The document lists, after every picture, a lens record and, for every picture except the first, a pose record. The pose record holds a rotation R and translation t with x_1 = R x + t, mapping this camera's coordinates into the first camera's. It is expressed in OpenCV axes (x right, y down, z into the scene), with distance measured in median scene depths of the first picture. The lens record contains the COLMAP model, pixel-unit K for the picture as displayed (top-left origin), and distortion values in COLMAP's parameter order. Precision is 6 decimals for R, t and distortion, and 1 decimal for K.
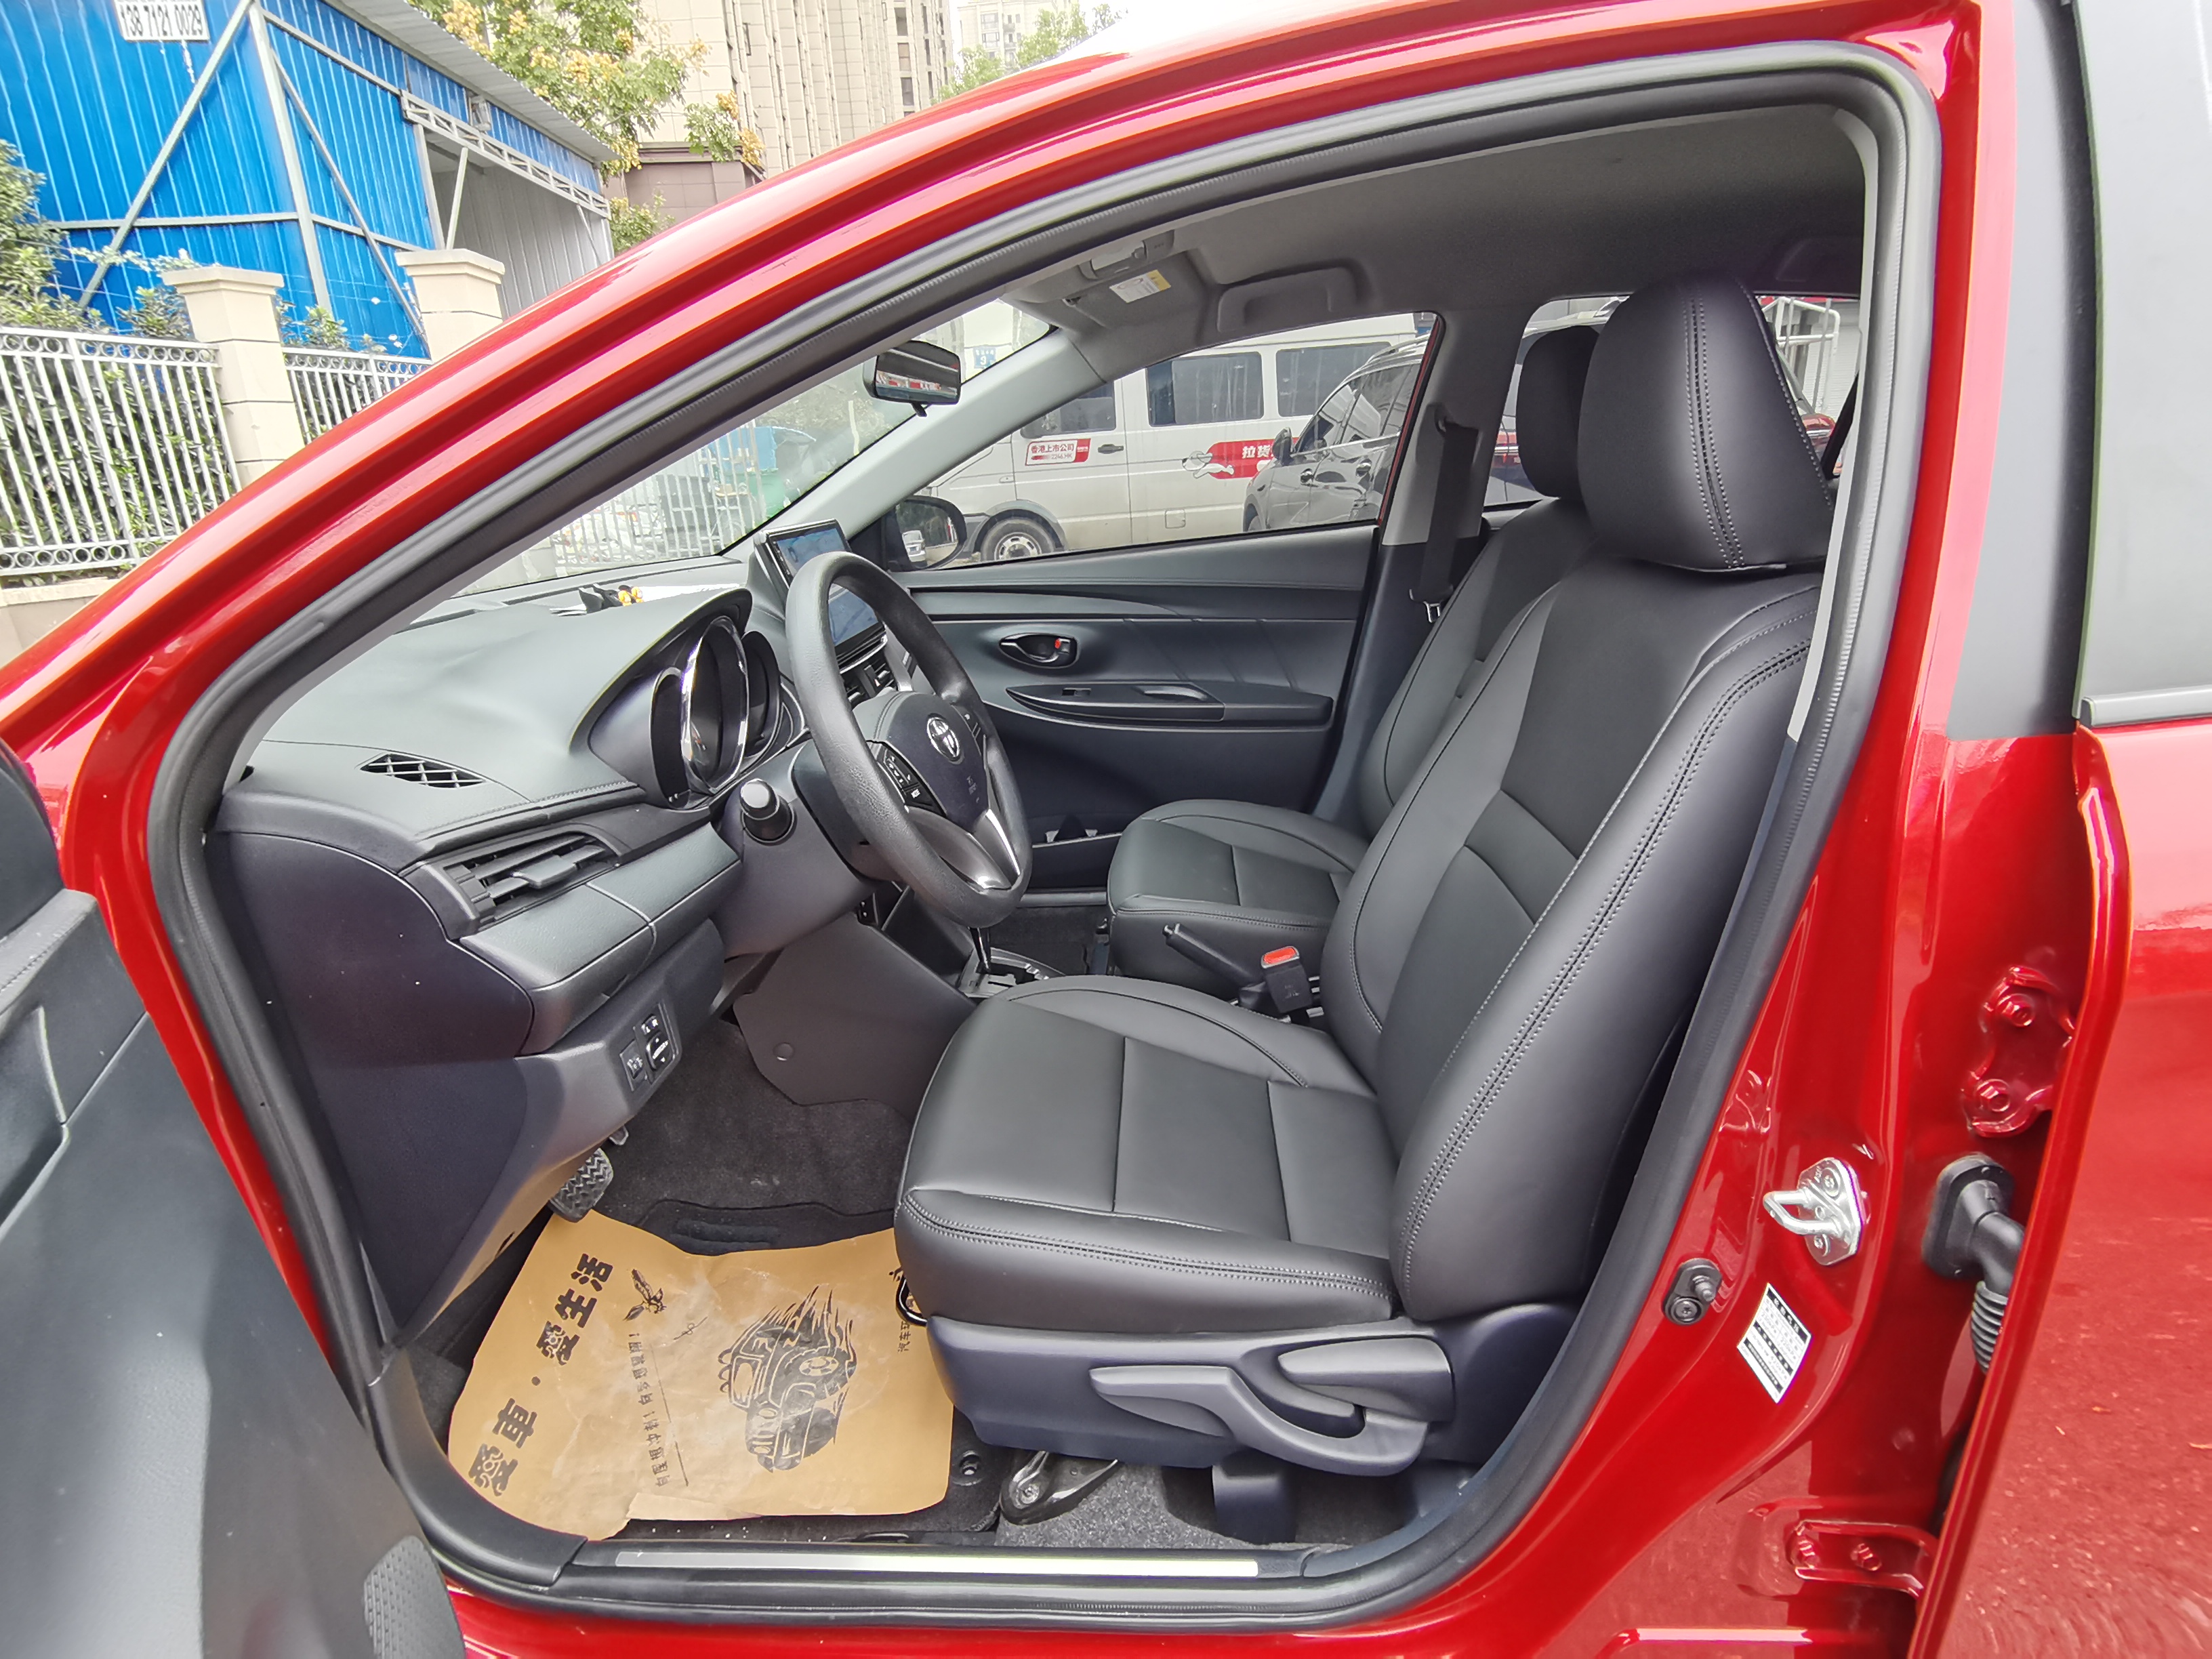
lens RADIAL K [[1123.7, 0, 1105.6], [0, 1123.7, 826.4], [0, 0, 1]] dist [0.015916, -0.000557]
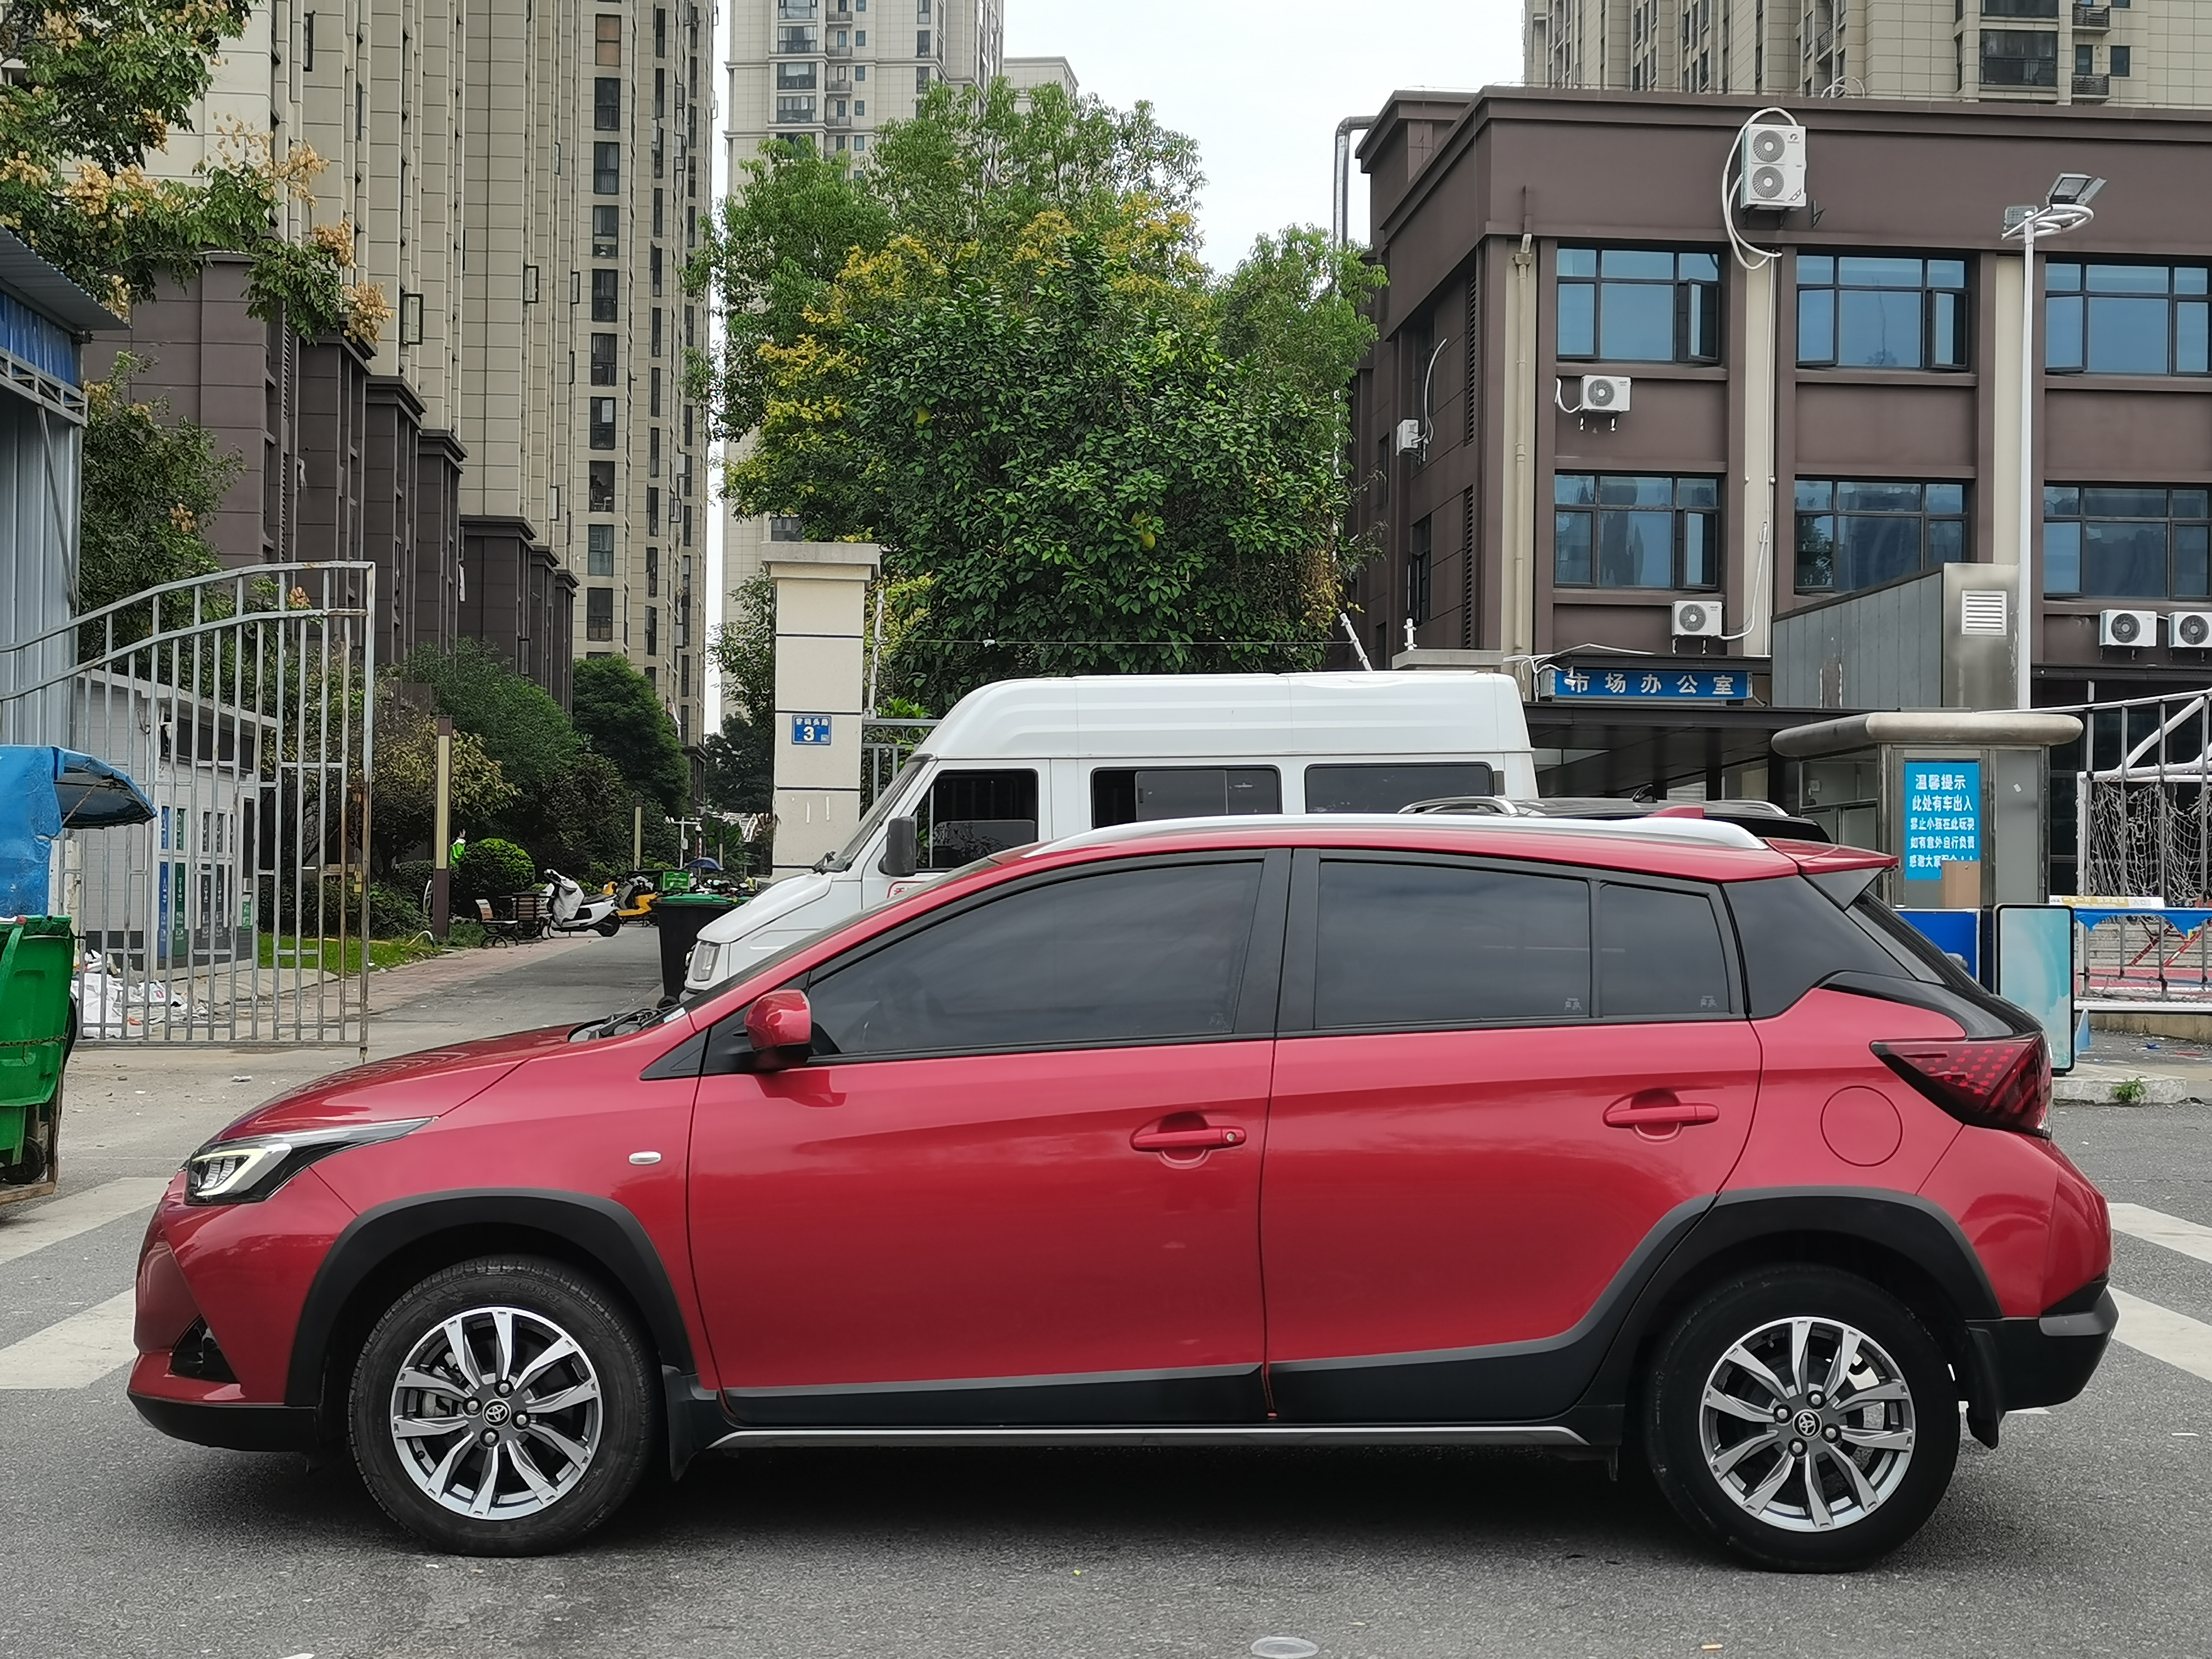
lens RADIAL K [[3169.1, 0, 1104.3], [0, 3169.1, 829.0], [0, 0, 1]] dist [-0.006147, 0.000000]
pose [[0.997947, 0.056097, 0.030909, -0.006054], [-0.042671, 0.942205, -0.332309, 0.174582], [-0.047764, 0.330308, 0.942664, -0.570470]]
